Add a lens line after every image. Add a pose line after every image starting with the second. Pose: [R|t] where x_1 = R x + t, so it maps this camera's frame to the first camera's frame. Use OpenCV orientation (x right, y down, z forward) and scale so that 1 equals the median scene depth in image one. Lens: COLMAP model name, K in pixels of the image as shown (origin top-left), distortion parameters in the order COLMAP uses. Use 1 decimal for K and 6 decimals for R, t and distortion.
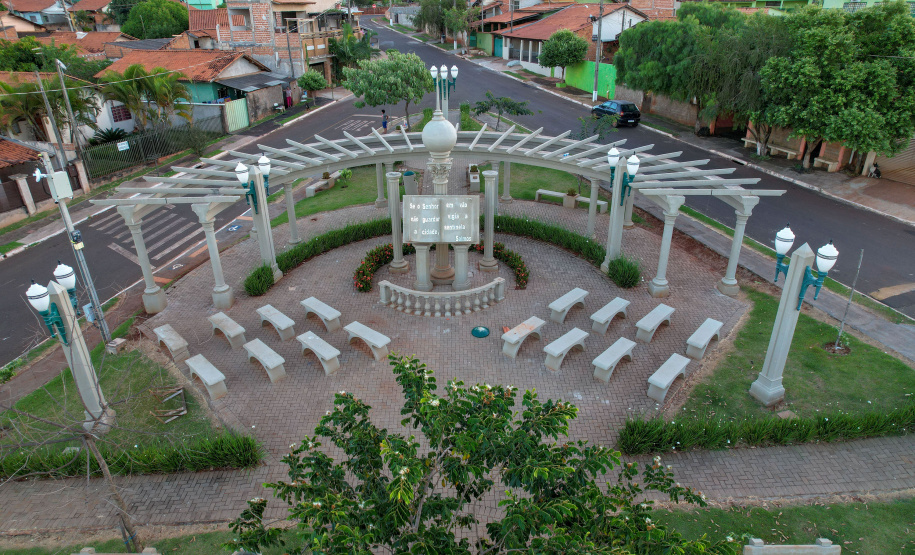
lens RADIAL K [[585.2, 0, 458.2], [0, 585.2, 281.7], [0, 0, 1]] dist [-0.080012, 0.072209]
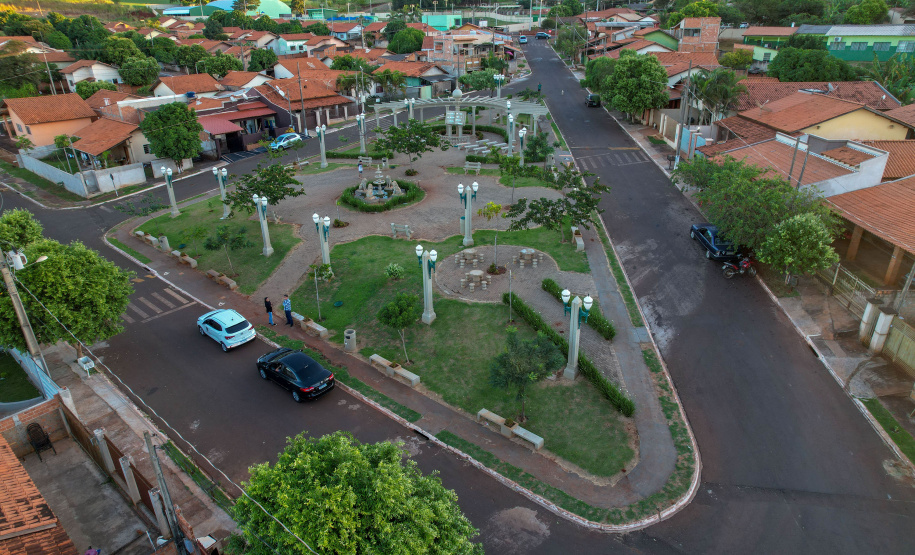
lens RADIAL K [[585.2, 0, 458.2], [0, 585.2, 281.7], [0, 0, 1]] dist [-0.080012, 0.072209]
pose [[0.924560, 0.157752, -0.346848, 0.614216], [-0.160374, 0.986826, 0.021328, 0.357479], [0.345643, 0.035906, 0.937679, -1.014340]]
